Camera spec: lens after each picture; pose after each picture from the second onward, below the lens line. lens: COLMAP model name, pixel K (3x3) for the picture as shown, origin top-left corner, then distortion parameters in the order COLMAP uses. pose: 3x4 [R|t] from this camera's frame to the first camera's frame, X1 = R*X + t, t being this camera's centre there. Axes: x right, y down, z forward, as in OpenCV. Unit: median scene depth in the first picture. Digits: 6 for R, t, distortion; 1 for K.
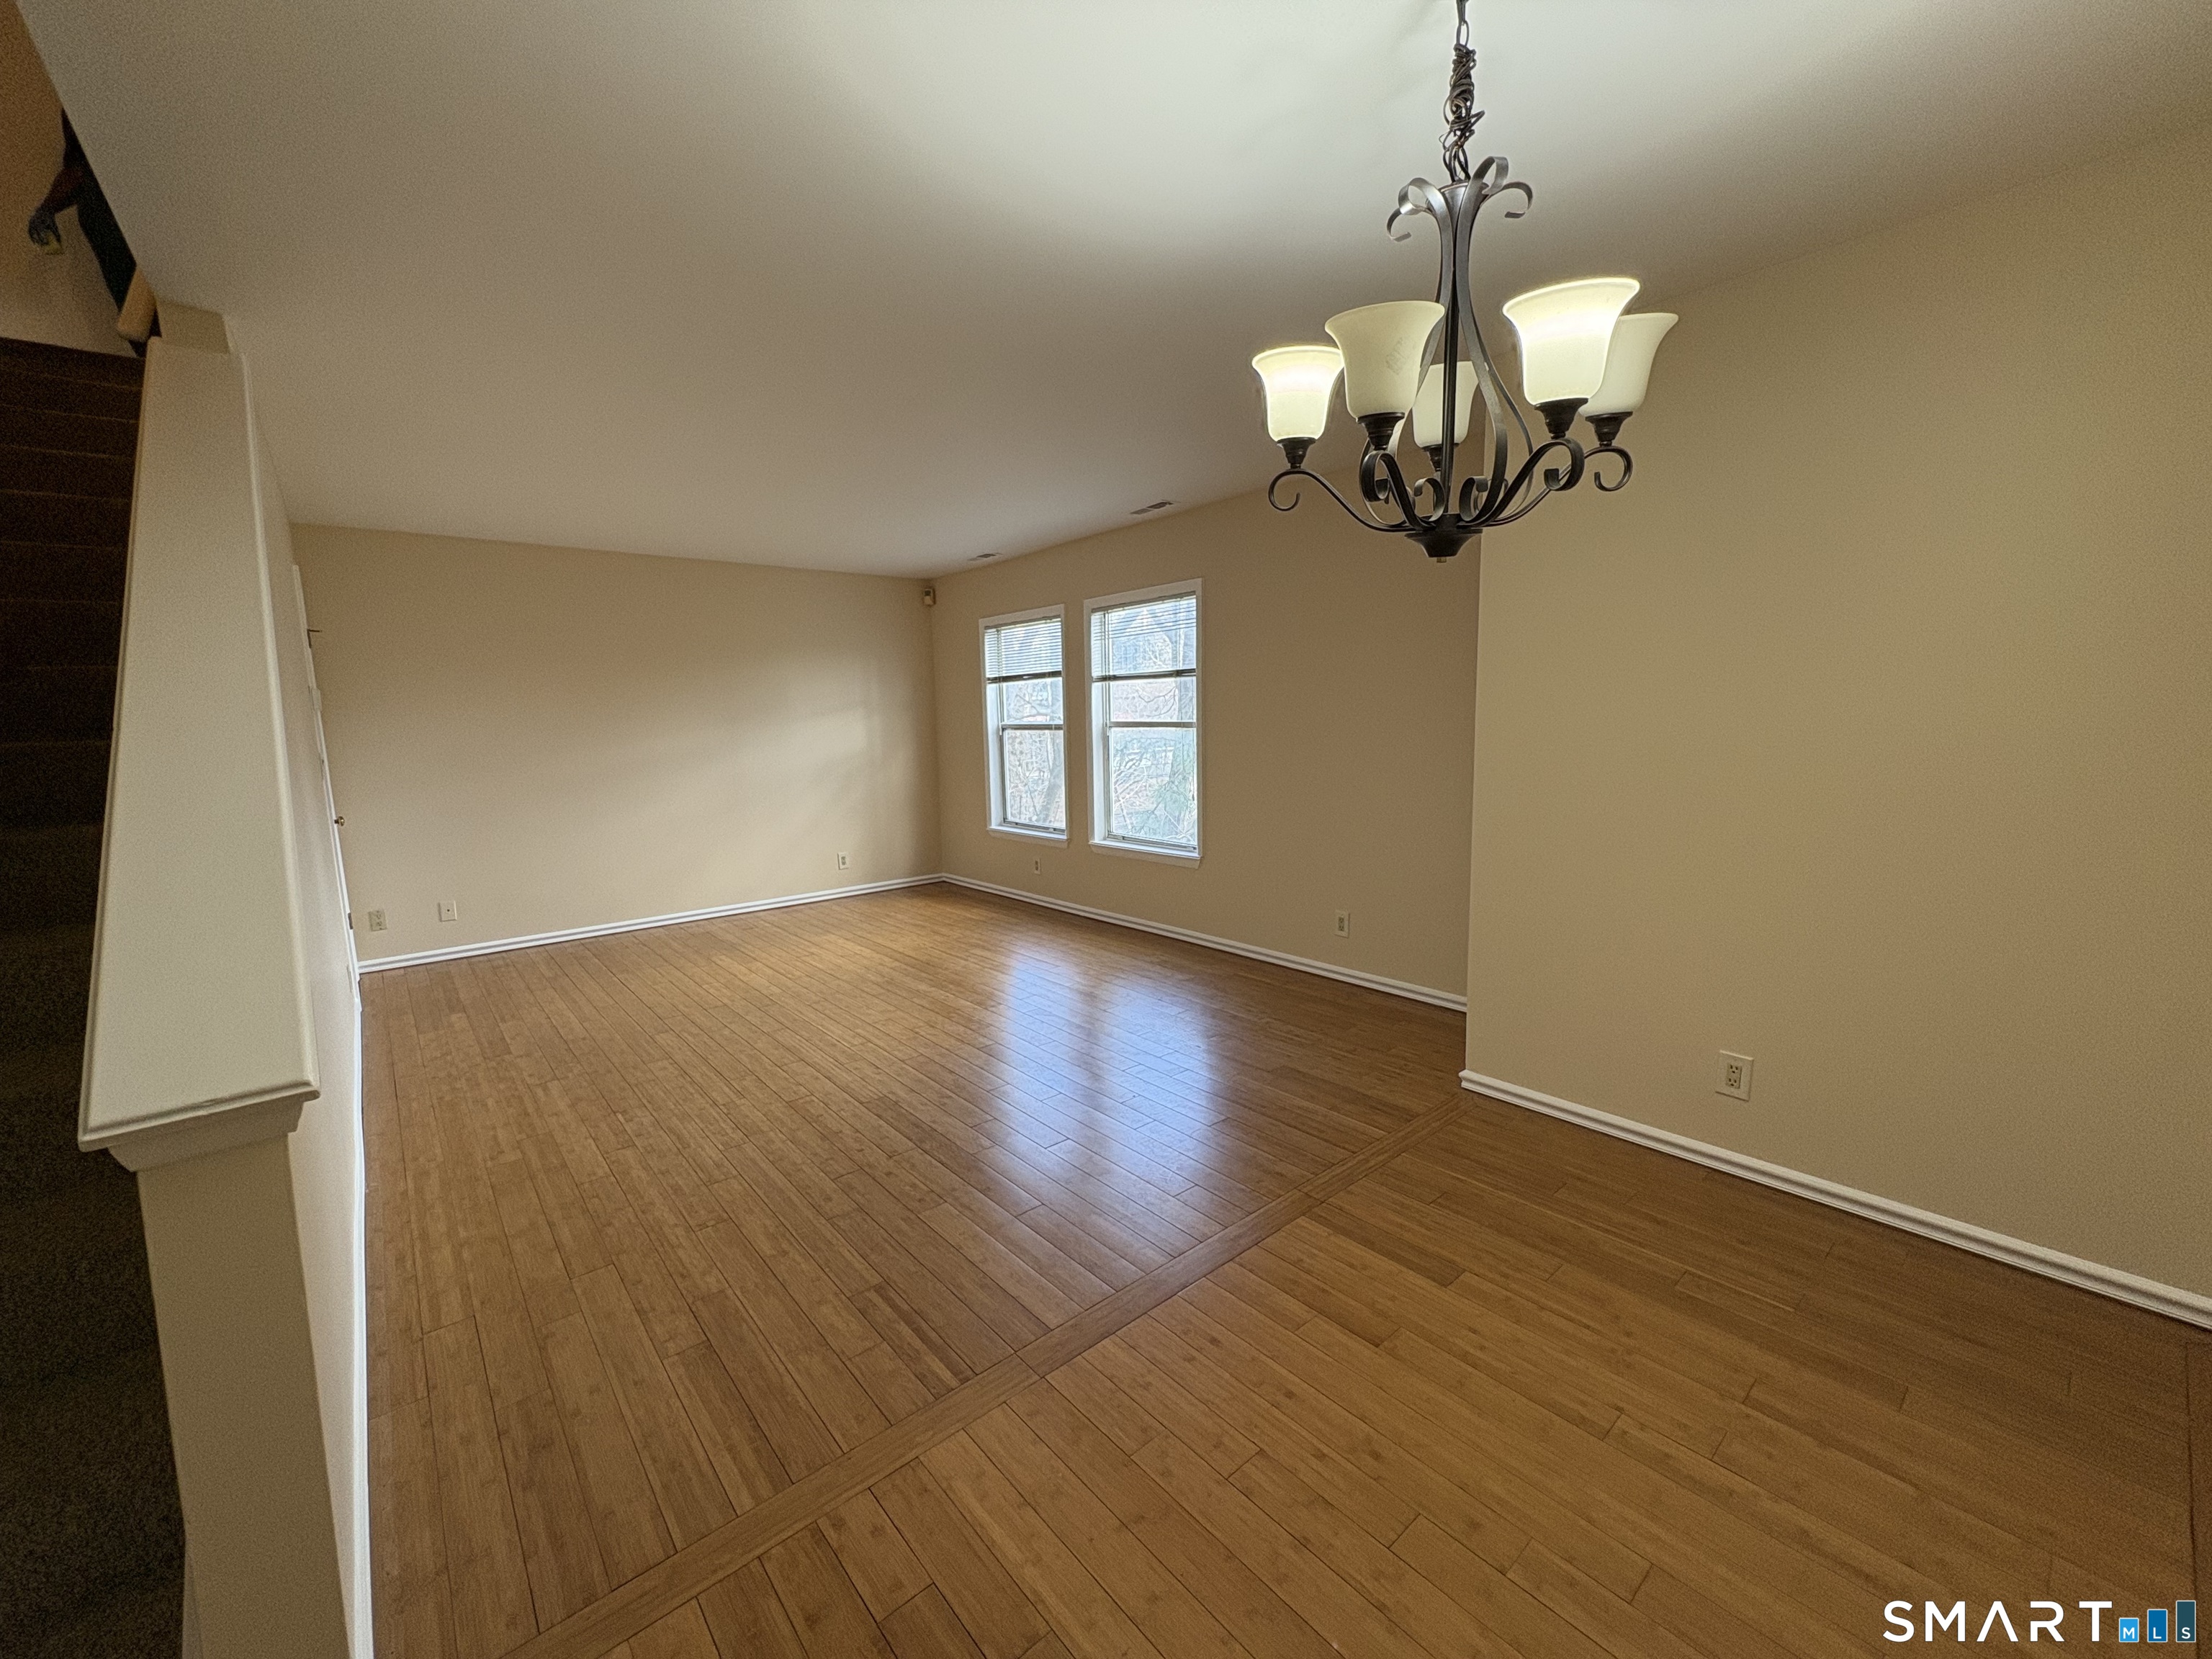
lens RADIAL K [[877.0, 0, 1099.8], [0, 877.0, 822.1], [0, 0, 1]] dist [0.001070, -0.000383]
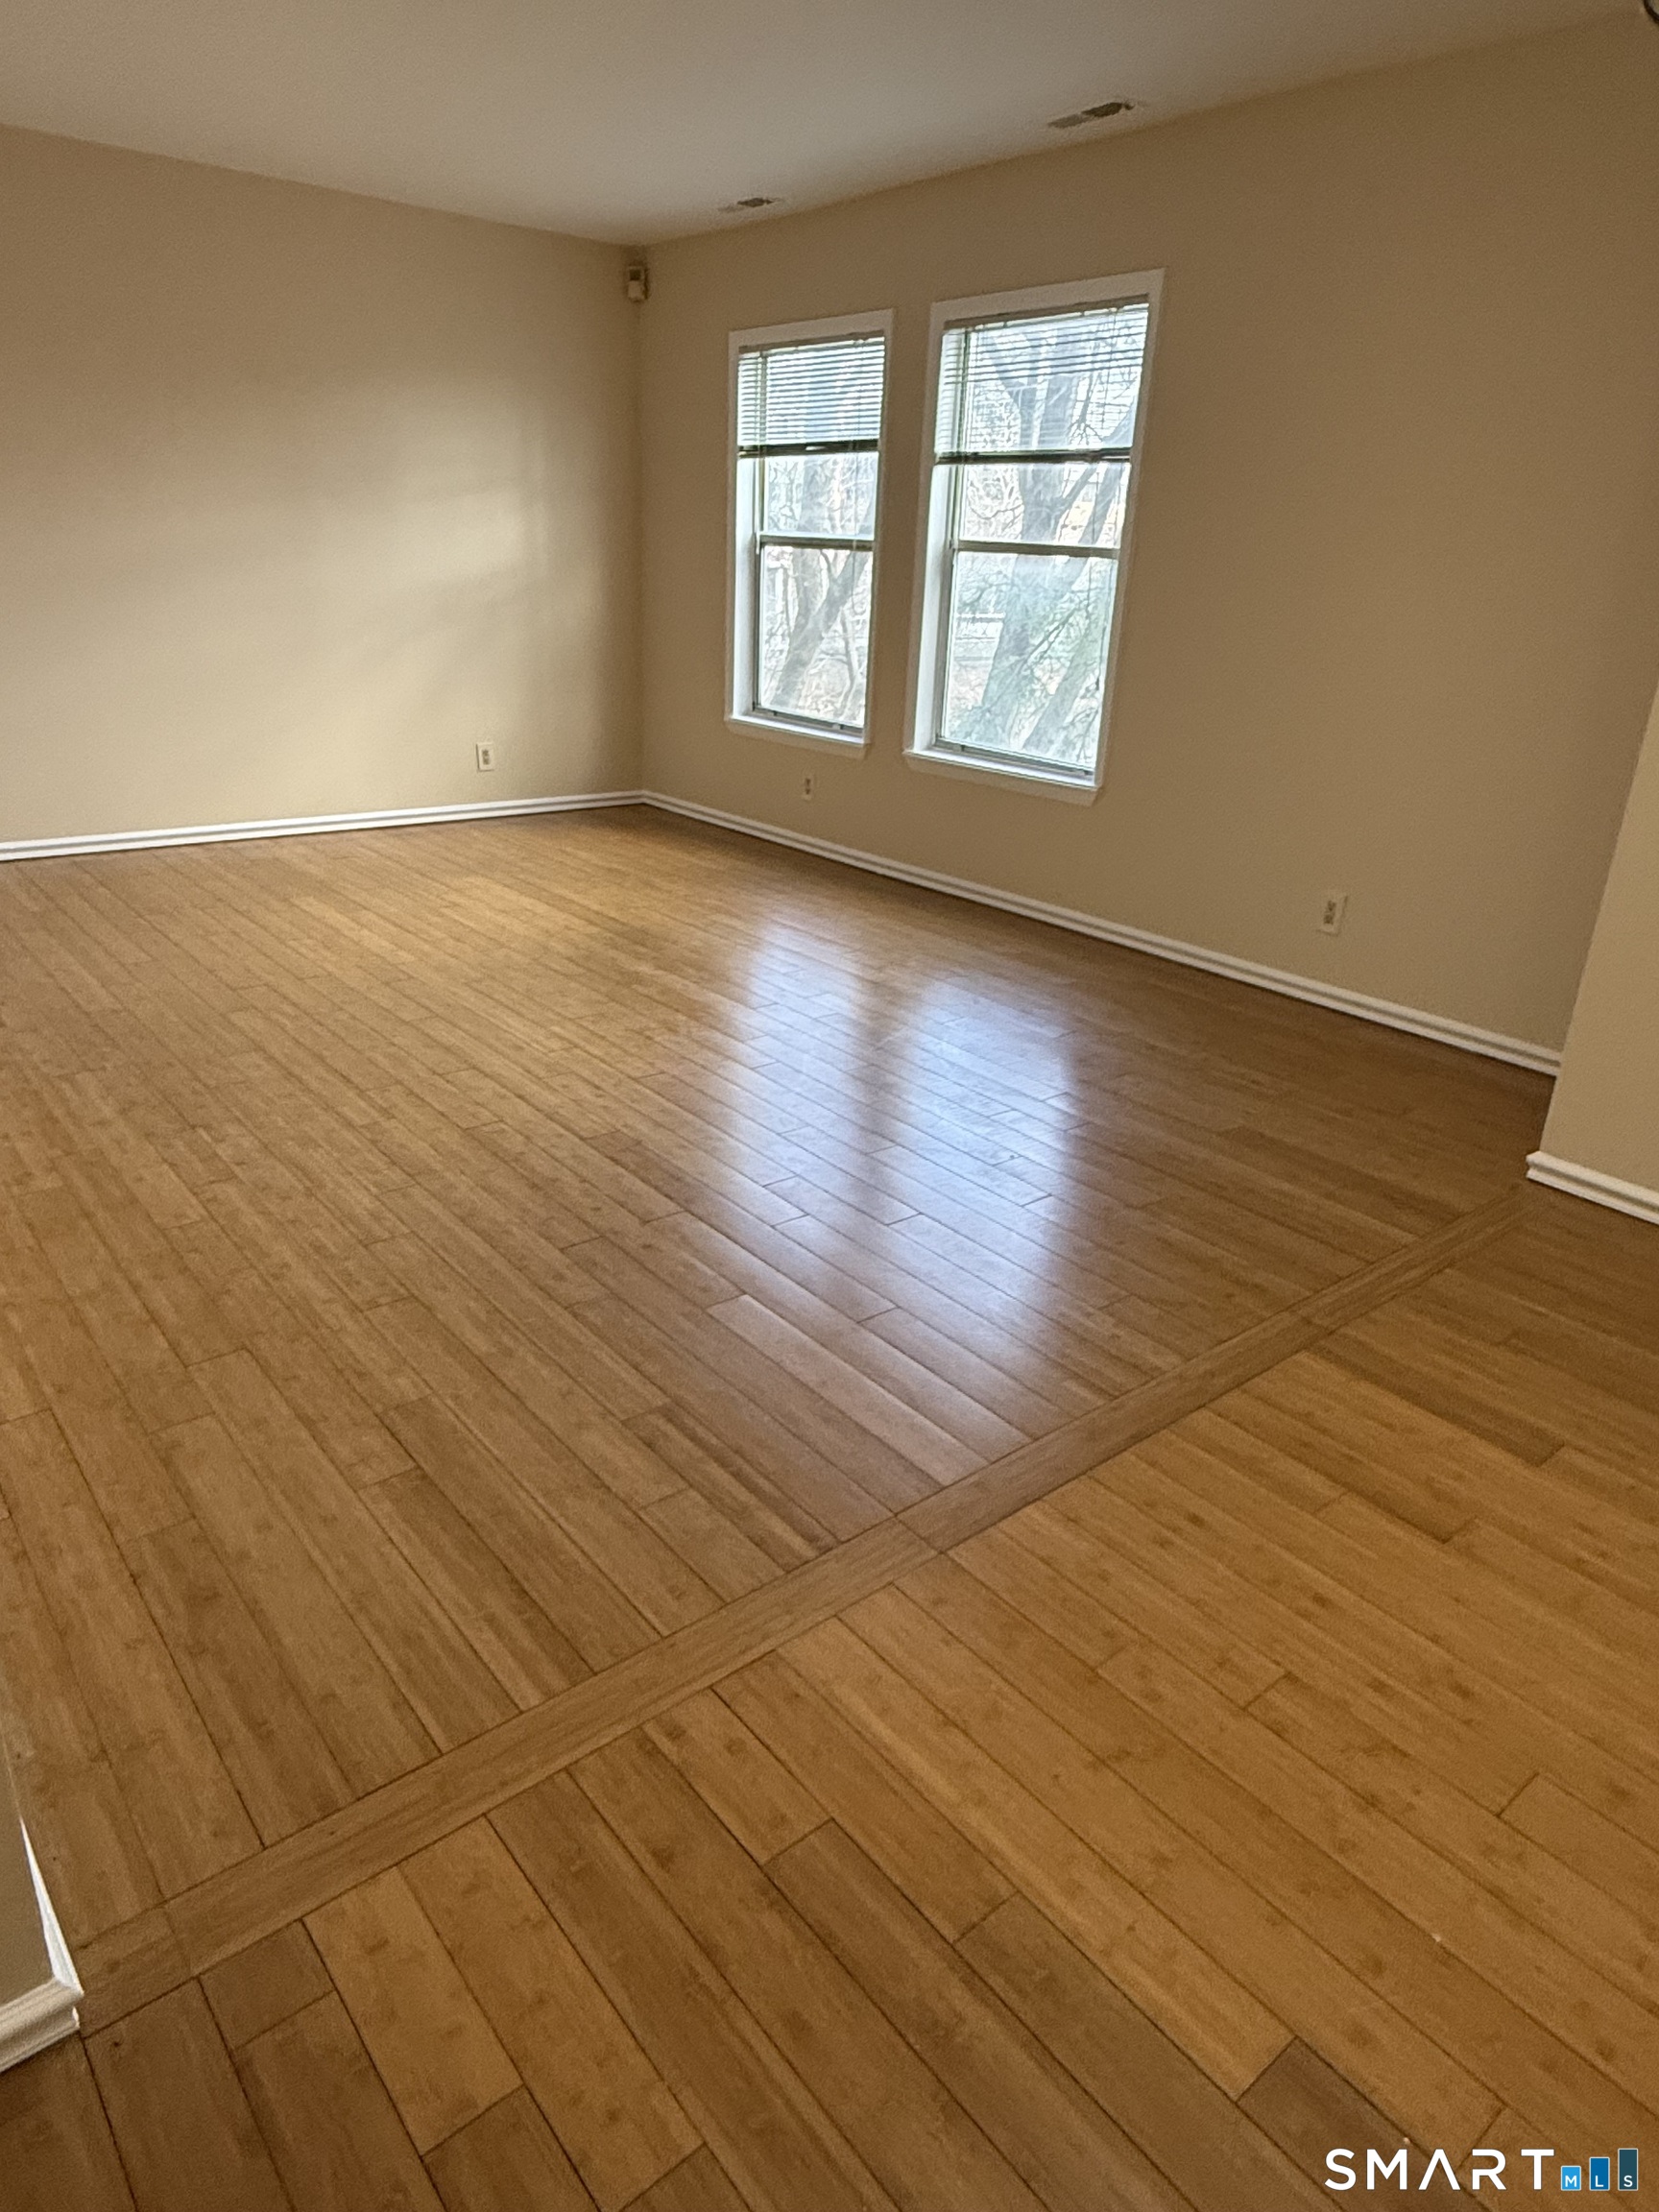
lens RADIAL K [[1360.4, 0, 829.5], [0, 1360.4, 1106.0], [0, 0, 1]] dist [-0.003183, 0.000090]
pose [[0.997708, 0.066799, 0.010836, -0.105792], [-0.067286, 0.962122, 0.264186, 0.025180], [0.007221, -0.264309, 0.964411, 0.057706]]
